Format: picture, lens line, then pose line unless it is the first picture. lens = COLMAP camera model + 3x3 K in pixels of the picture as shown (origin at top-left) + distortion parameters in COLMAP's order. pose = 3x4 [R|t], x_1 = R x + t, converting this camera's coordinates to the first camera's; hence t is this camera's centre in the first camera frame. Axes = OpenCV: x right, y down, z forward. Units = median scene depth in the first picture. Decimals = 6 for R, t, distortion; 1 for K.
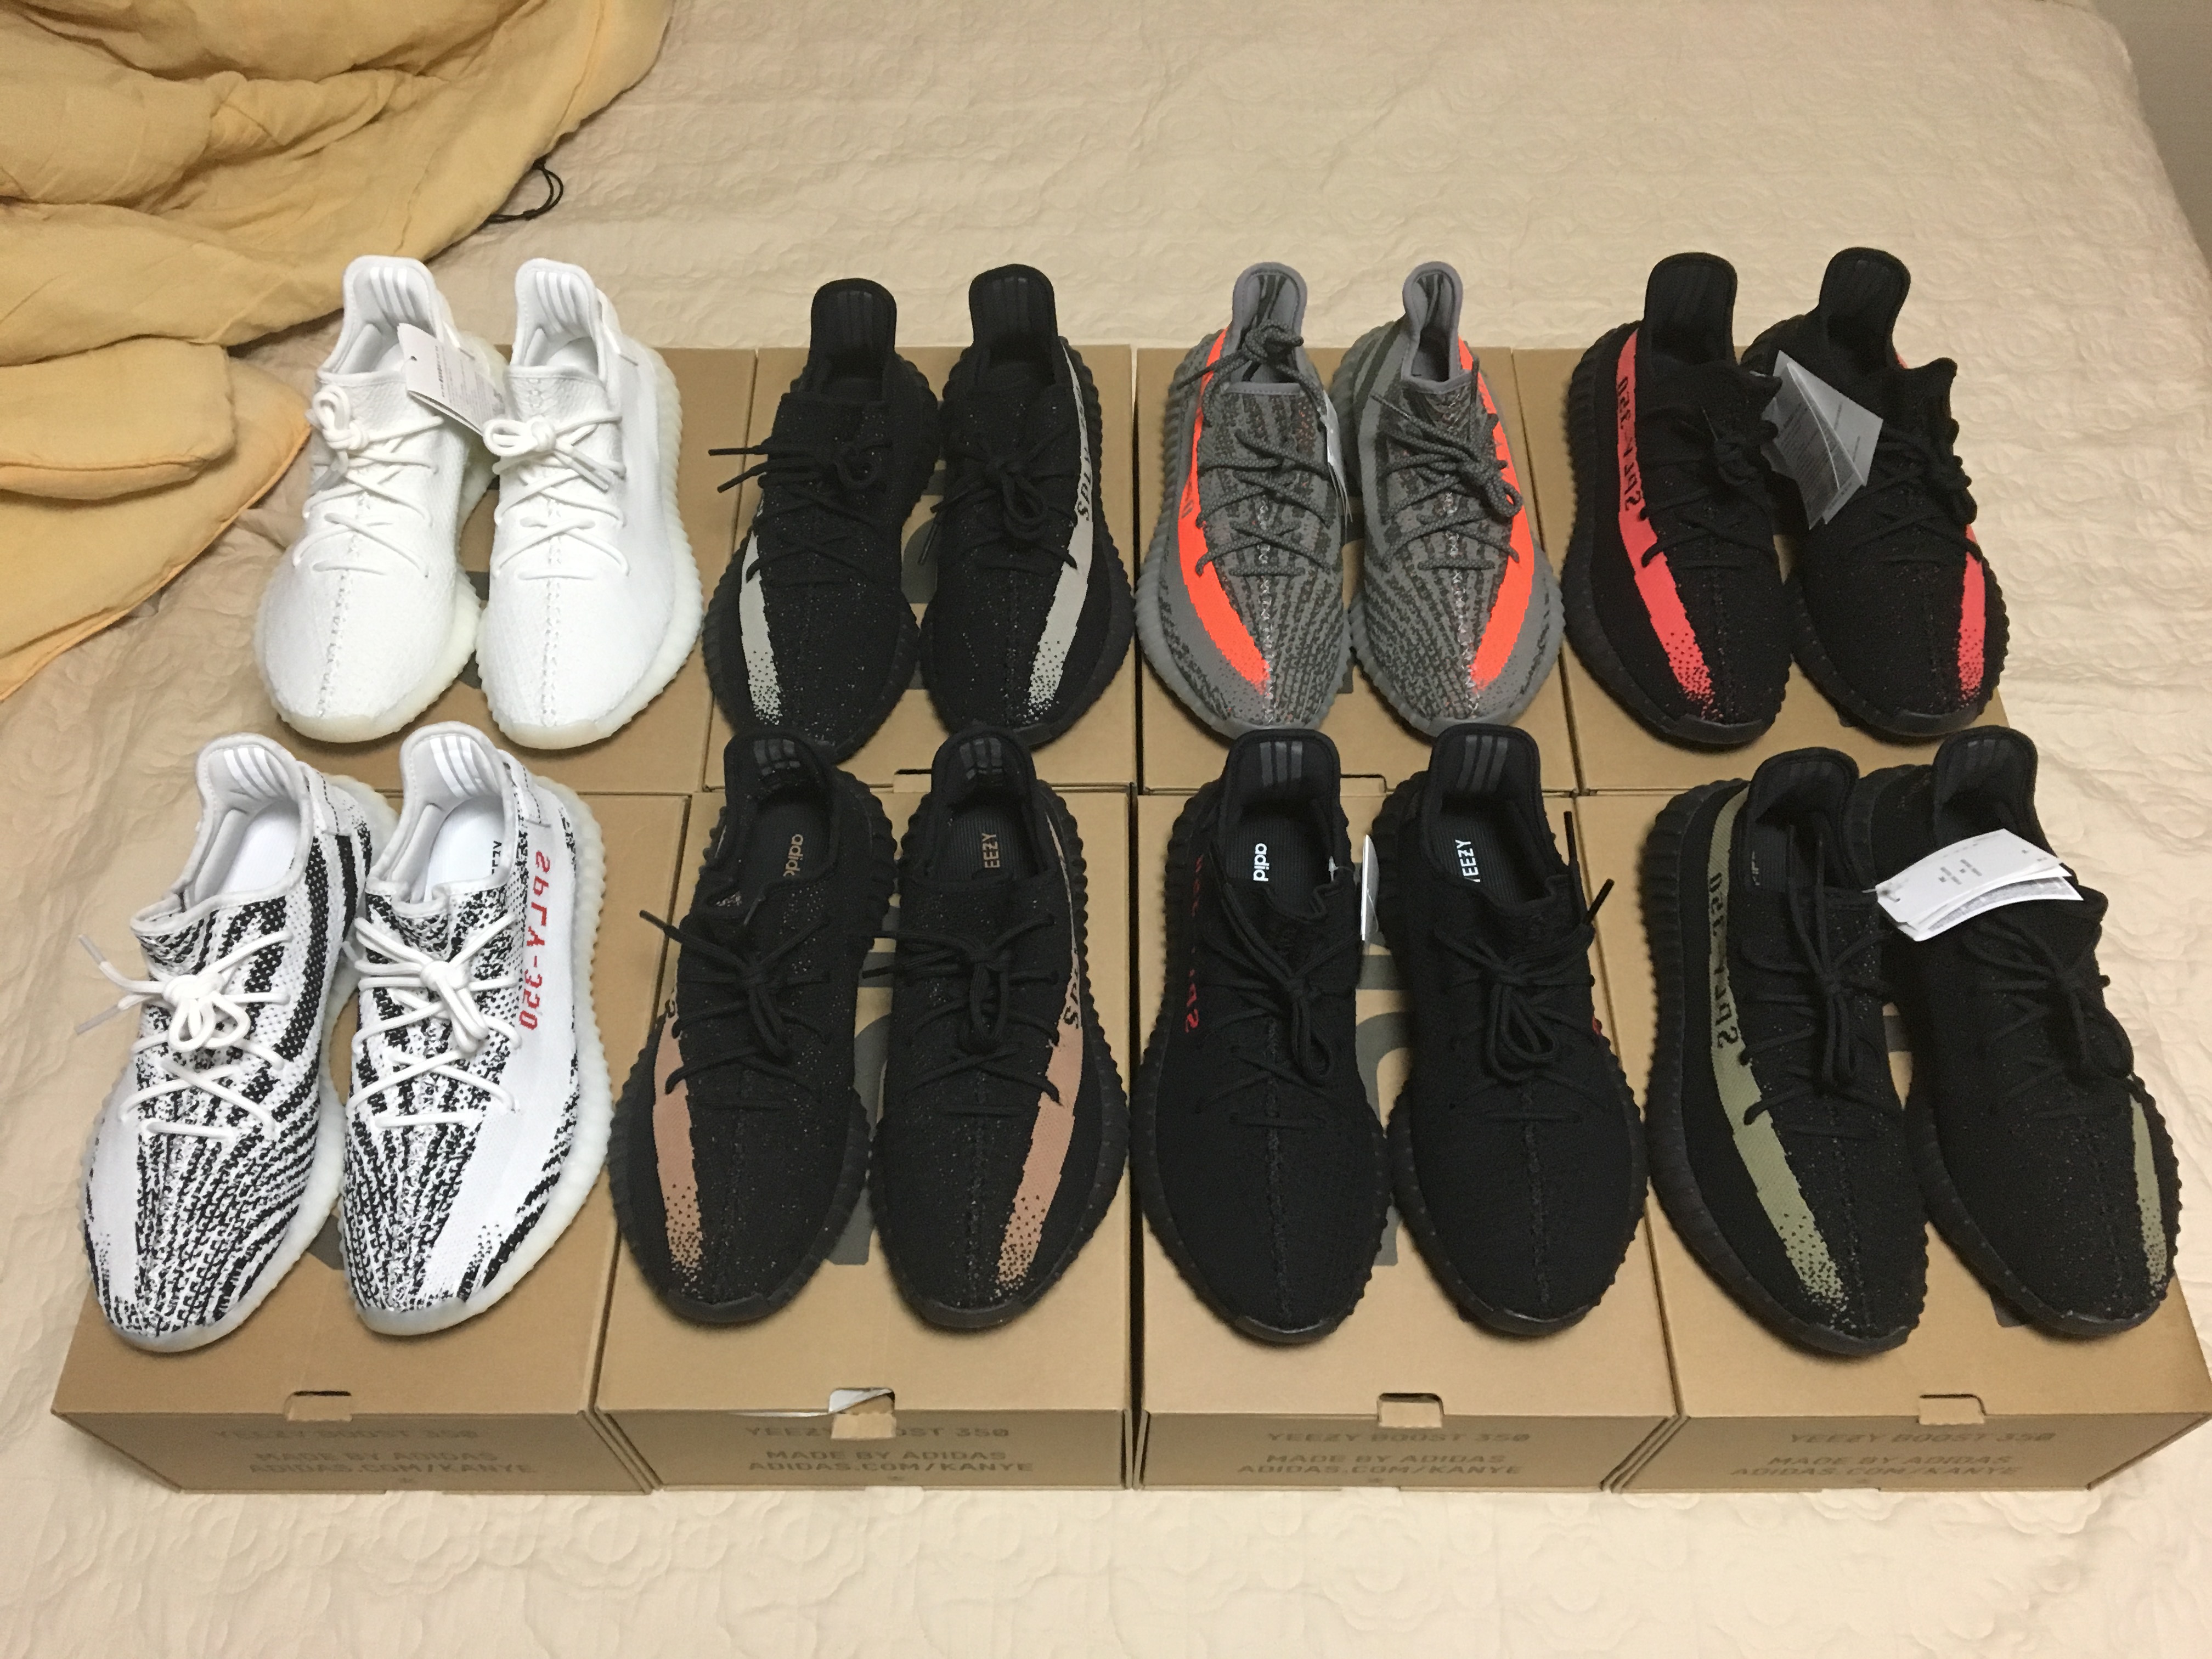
lens RADIAL K [[1888.6, 0, 1075.9], [0, 1888.6, 806.6], [0, 0, 1]] dist [0.021604, -0.009564]
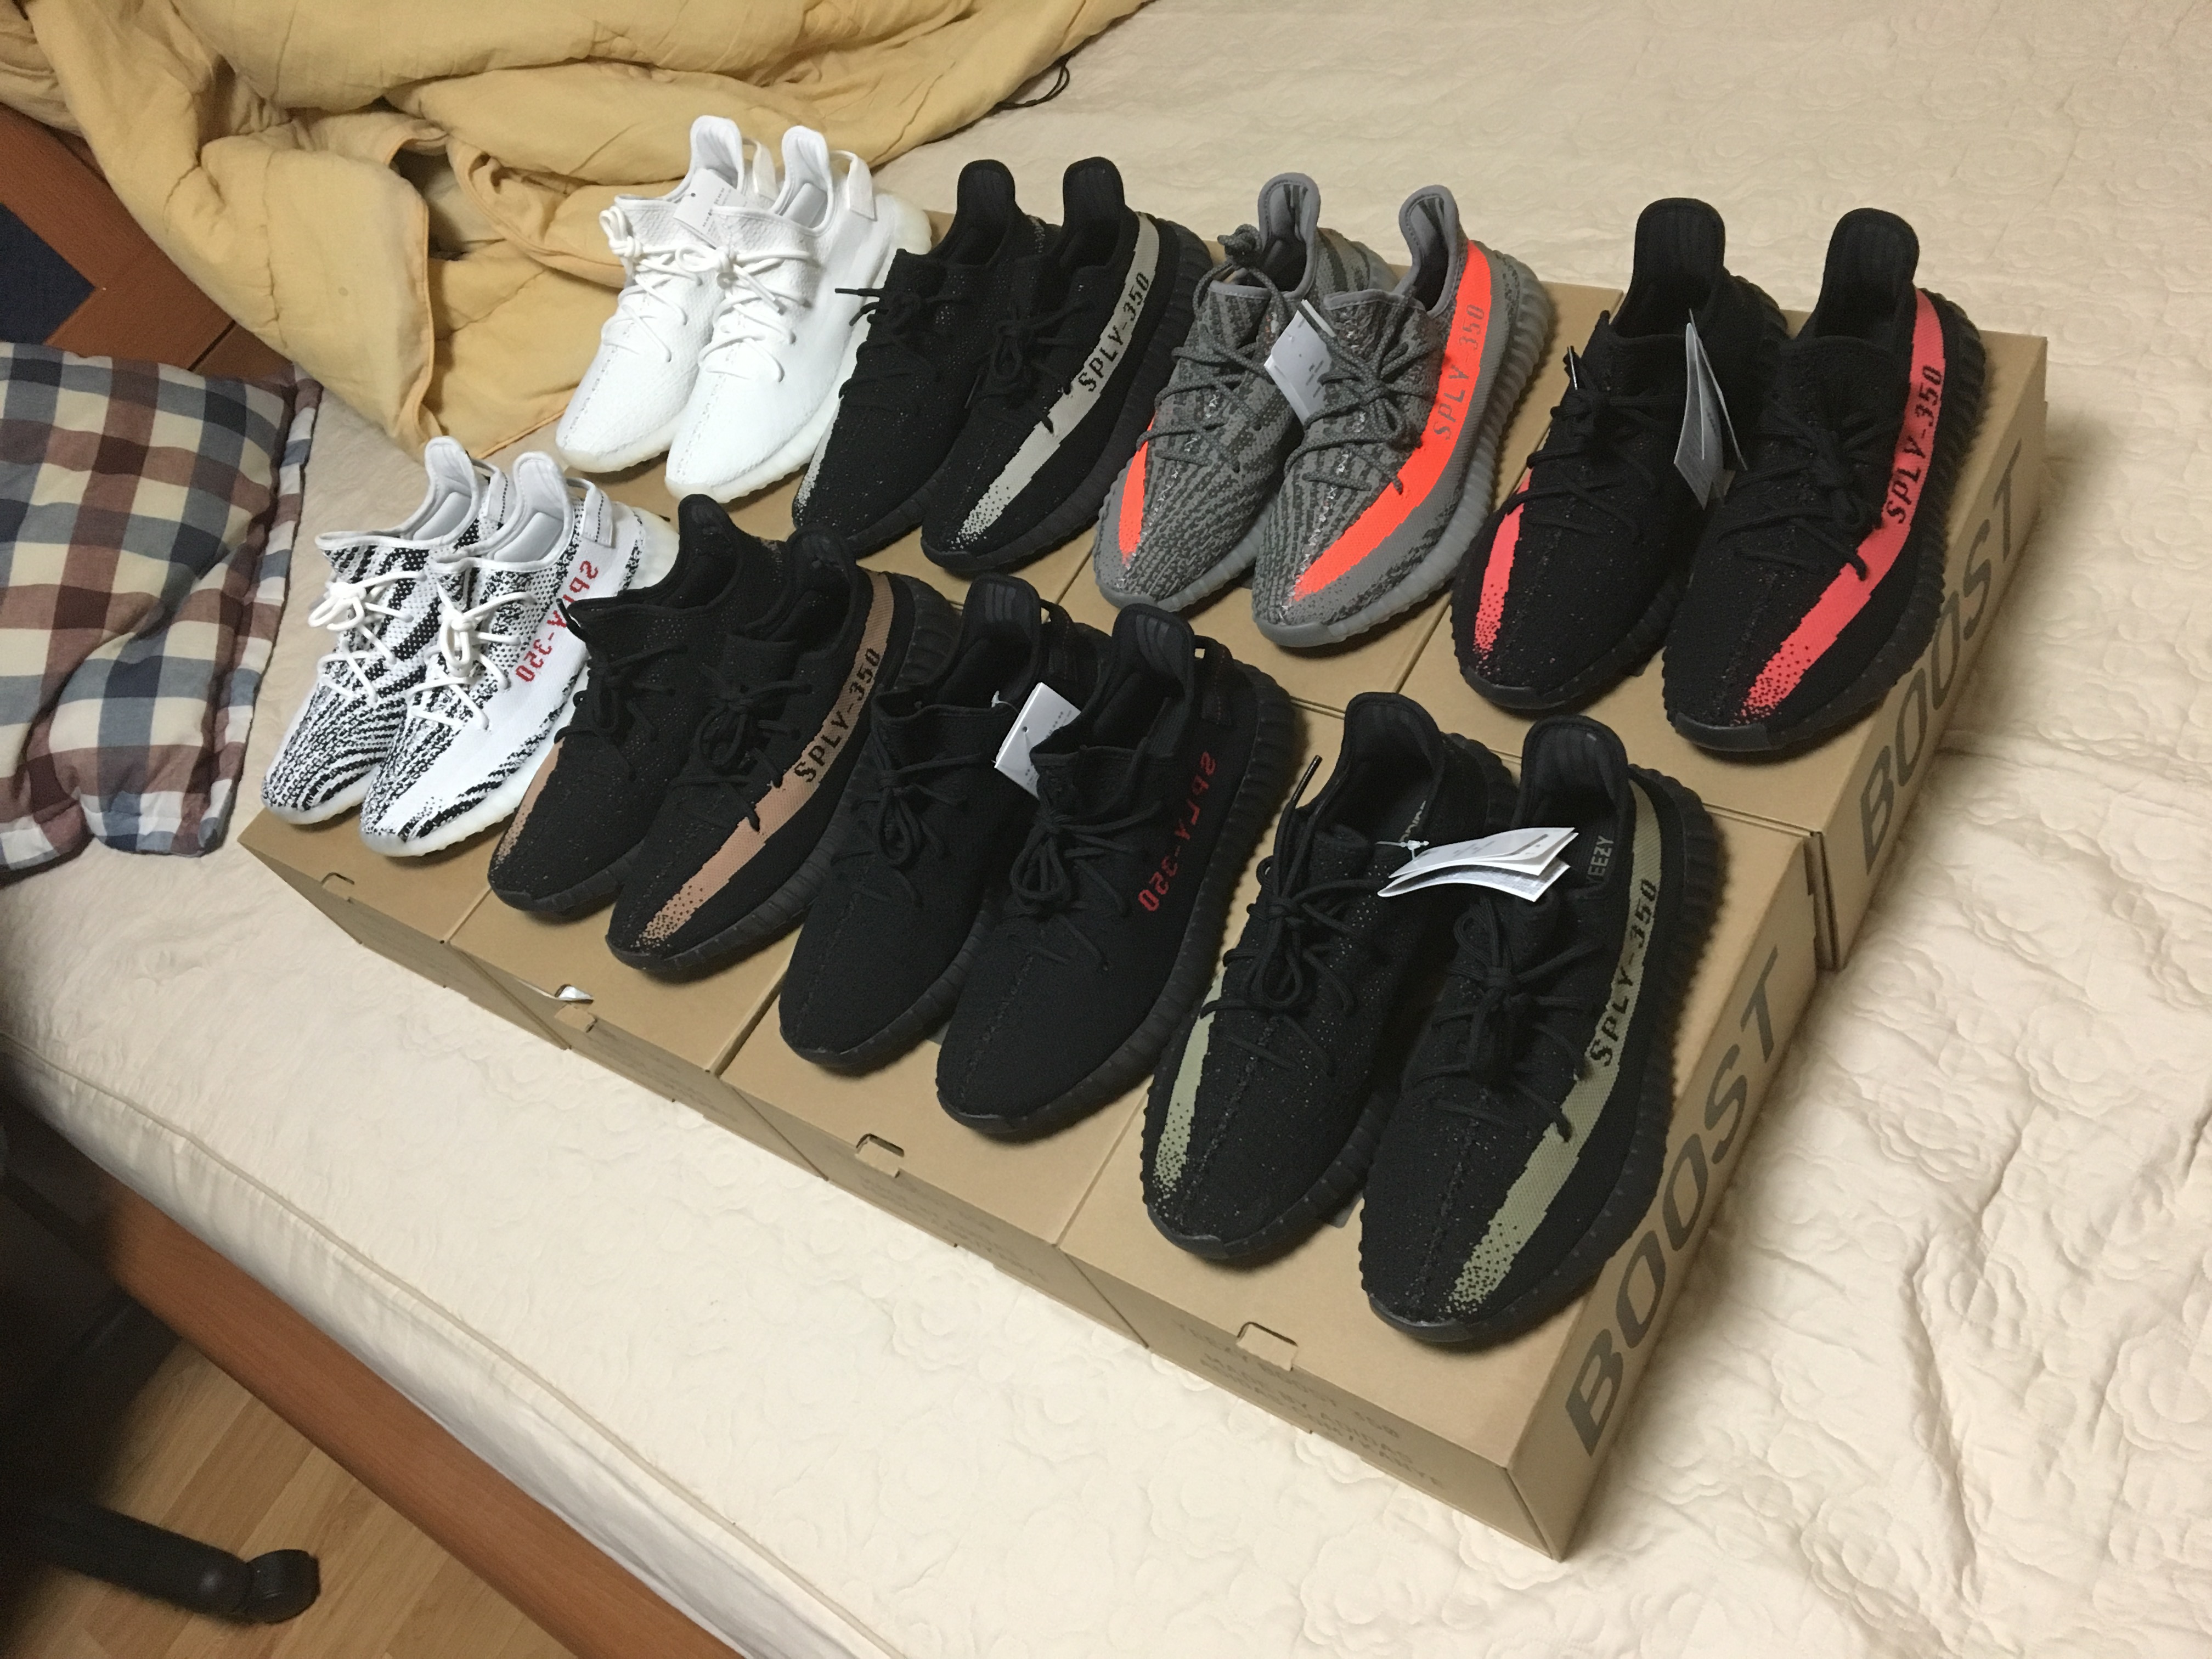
lens RADIAL K [[1880.4, 0, 1135.3], [0, 1880.4, 817.0], [0, 0, 1]] dist [0.040049, -0.000217]
pose [[0.795617, 0.261805, -0.546308, 0.779043], [-0.240827, 0.964163, 0.111323, -0.042718], [0.555875, 0.042995, 0.830153, 0.104726]]
